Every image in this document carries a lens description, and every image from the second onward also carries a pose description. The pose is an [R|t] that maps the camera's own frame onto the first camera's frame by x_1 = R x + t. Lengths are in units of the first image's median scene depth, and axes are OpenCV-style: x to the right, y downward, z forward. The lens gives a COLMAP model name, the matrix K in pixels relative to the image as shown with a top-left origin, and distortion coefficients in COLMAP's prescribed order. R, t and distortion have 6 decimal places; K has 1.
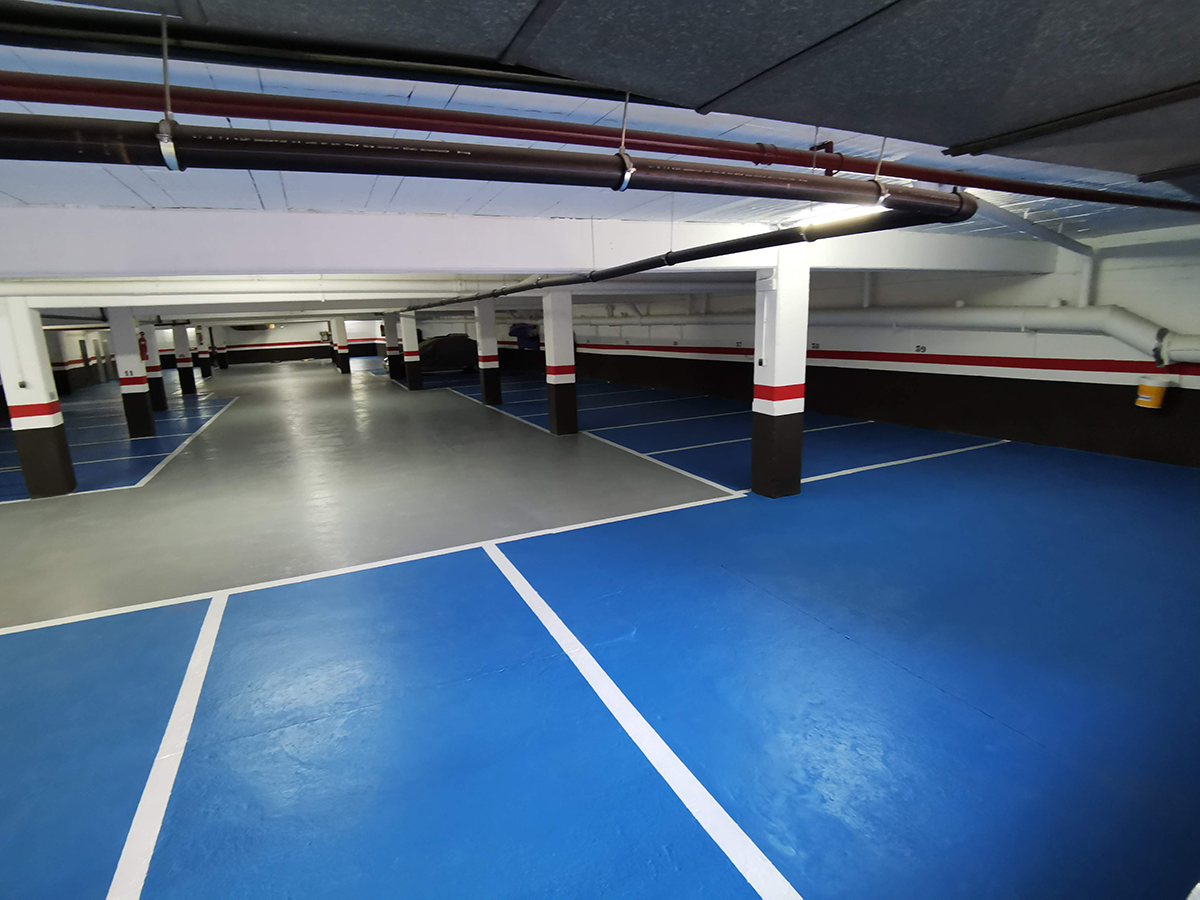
lens RADIAL K [[603.1, 0, 605.2], [0, 603.1, 459.9], [0, 0, 1]] dist [-0.029725, -0.008673]
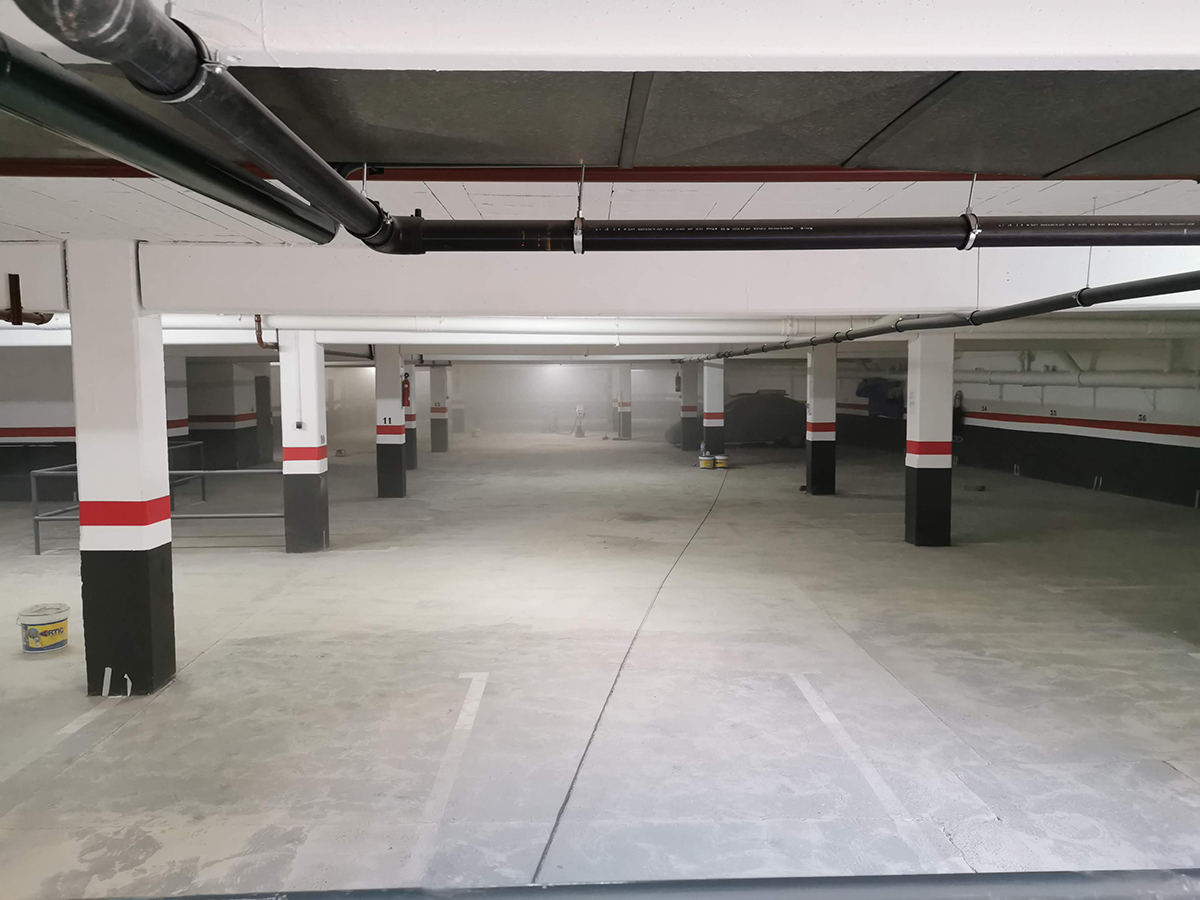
lens RADIAL K [[927.6, 0, 601.0], [0, 927.6, 449.7], [0, 0, 1]] dist [0.033291, -0.004135]
pose [[0.910323, 0.058004, -0.409813, 0.024427], [-0.116645, 0.985951, -0.119556, 0.024042], [0.397121, 0.156638, 0.904301, -0.108470]]
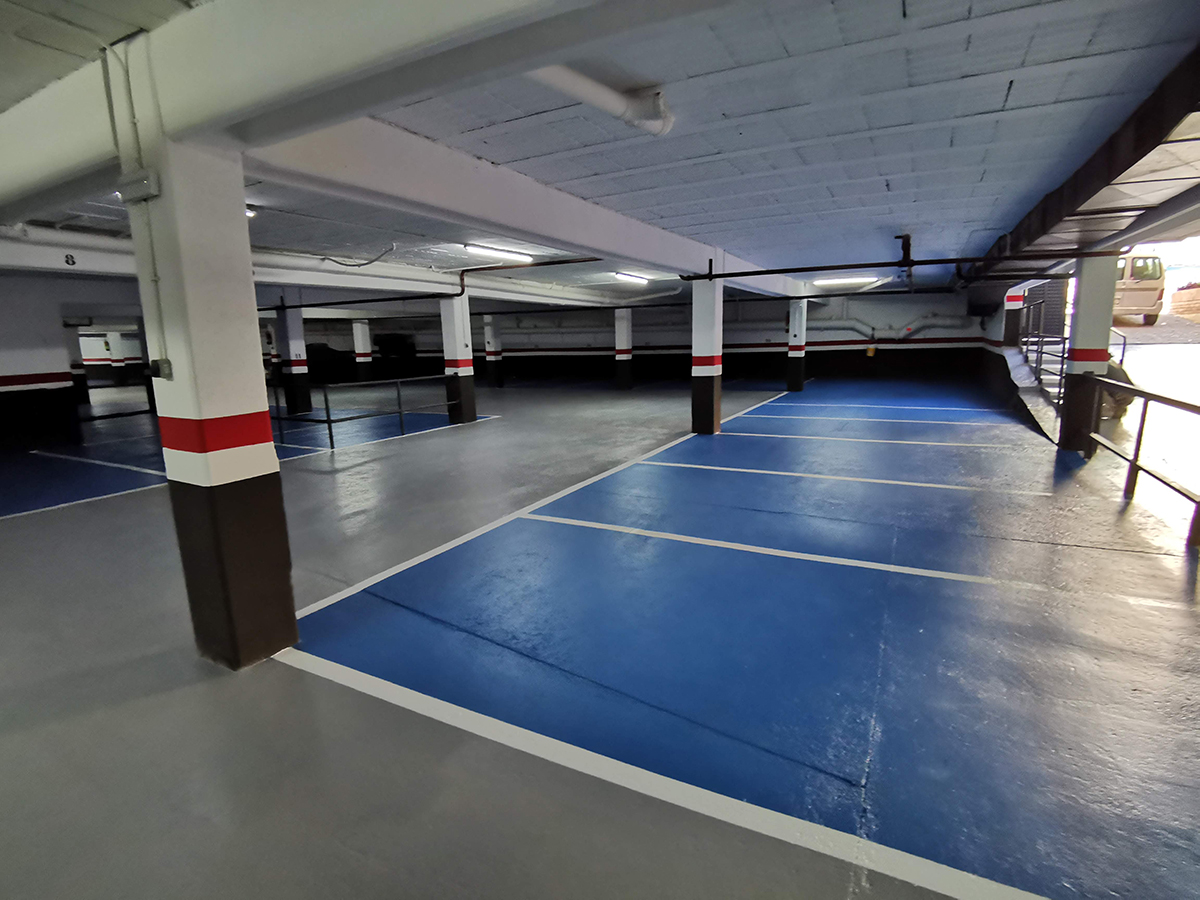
lens RADIAL K [[603.1, 0, 596.3], [0, 603.1, 452.7], [0, 0, 1]] dist [-0.029725, -0.008673]
pose [[0.808096, -0.097664, 0.580898, -1.506965], [0.131899, 0.991120, -0.016853, 0.198625], [-0.574094, 0.090239, 0.813802, -0.402254]]
